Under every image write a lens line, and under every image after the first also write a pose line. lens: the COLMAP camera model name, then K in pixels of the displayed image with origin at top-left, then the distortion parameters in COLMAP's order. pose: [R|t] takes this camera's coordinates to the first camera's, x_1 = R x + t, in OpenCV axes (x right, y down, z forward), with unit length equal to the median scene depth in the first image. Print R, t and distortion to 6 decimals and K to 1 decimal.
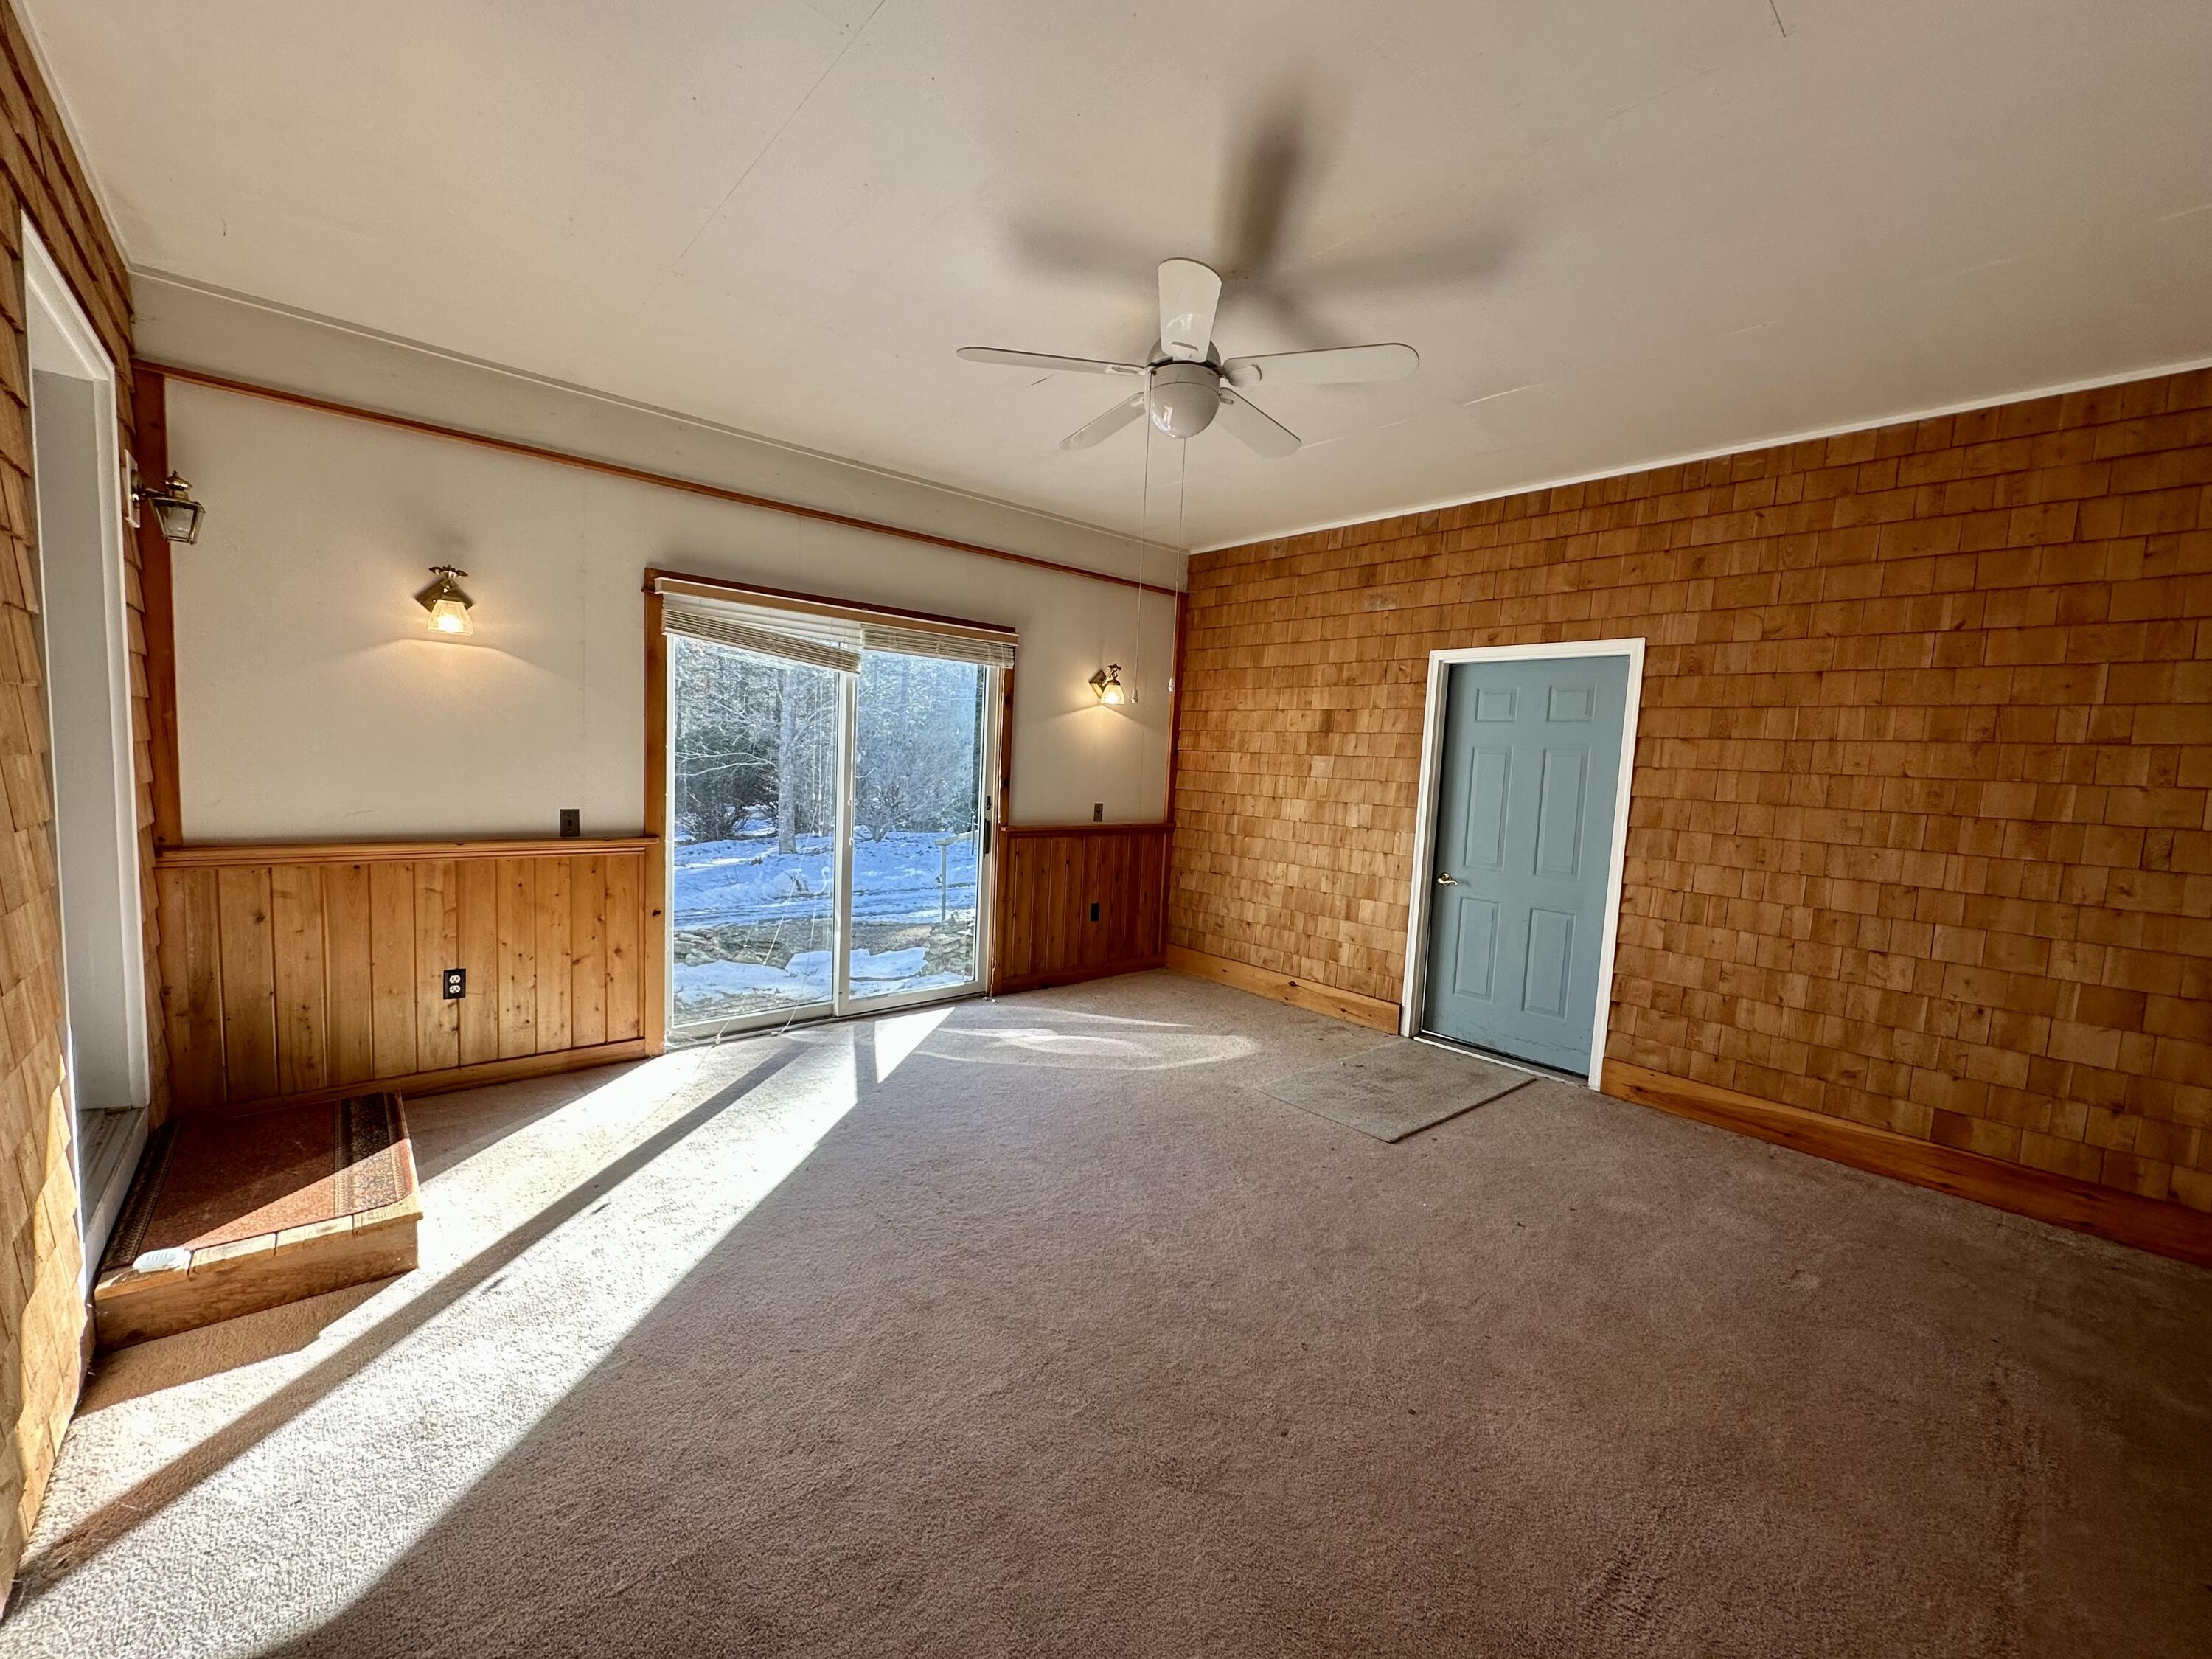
lens RADIAL K [[879.2, 0, 1105.4], [0, 879.2, 830.6], [0, 0, 1]] dist [-0.001593, 0.000080]
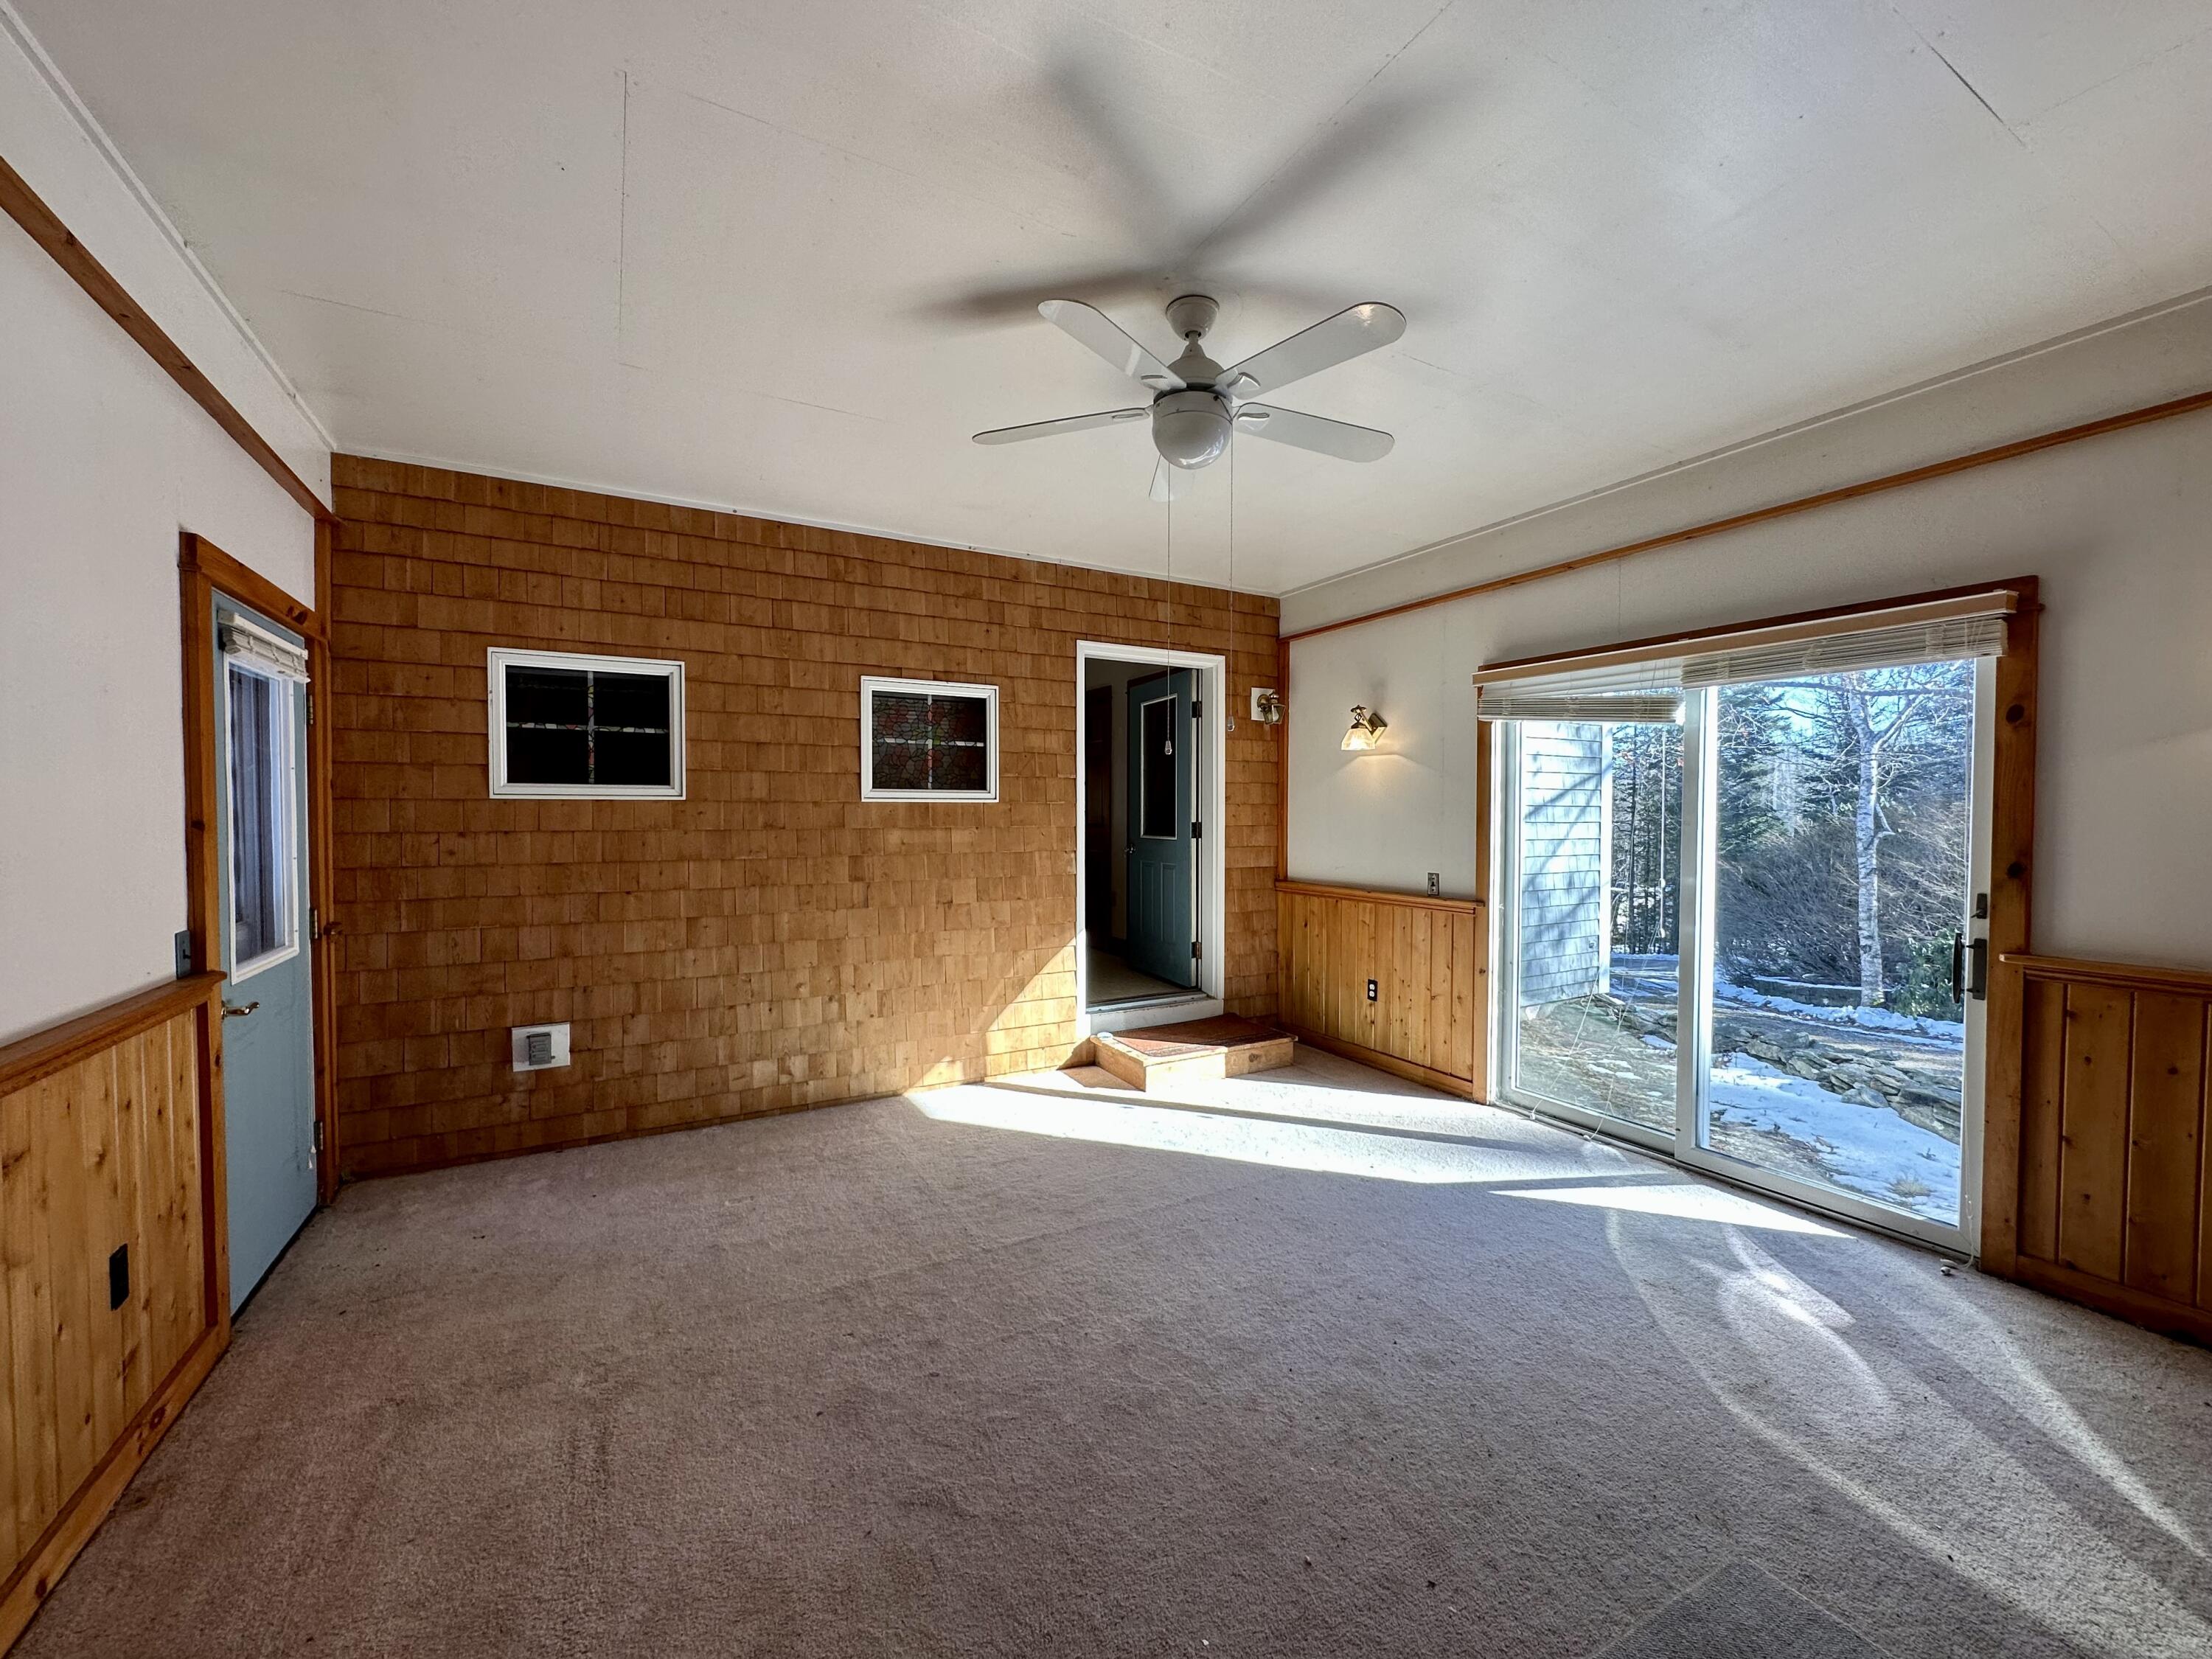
lens RADIAL K [[879.2, 0, 1105.4], [0, 879.2, 830.6], [0, 0, 1]] dist [-0.001593, 0.000080]
pose [[-0.210630, -0.025635, -0.977230, 0.622790], [-0.094807, 0.995479, -0.005679, -0.028714], [0.972958, 0.091452, -0.212108, 0.702991]]
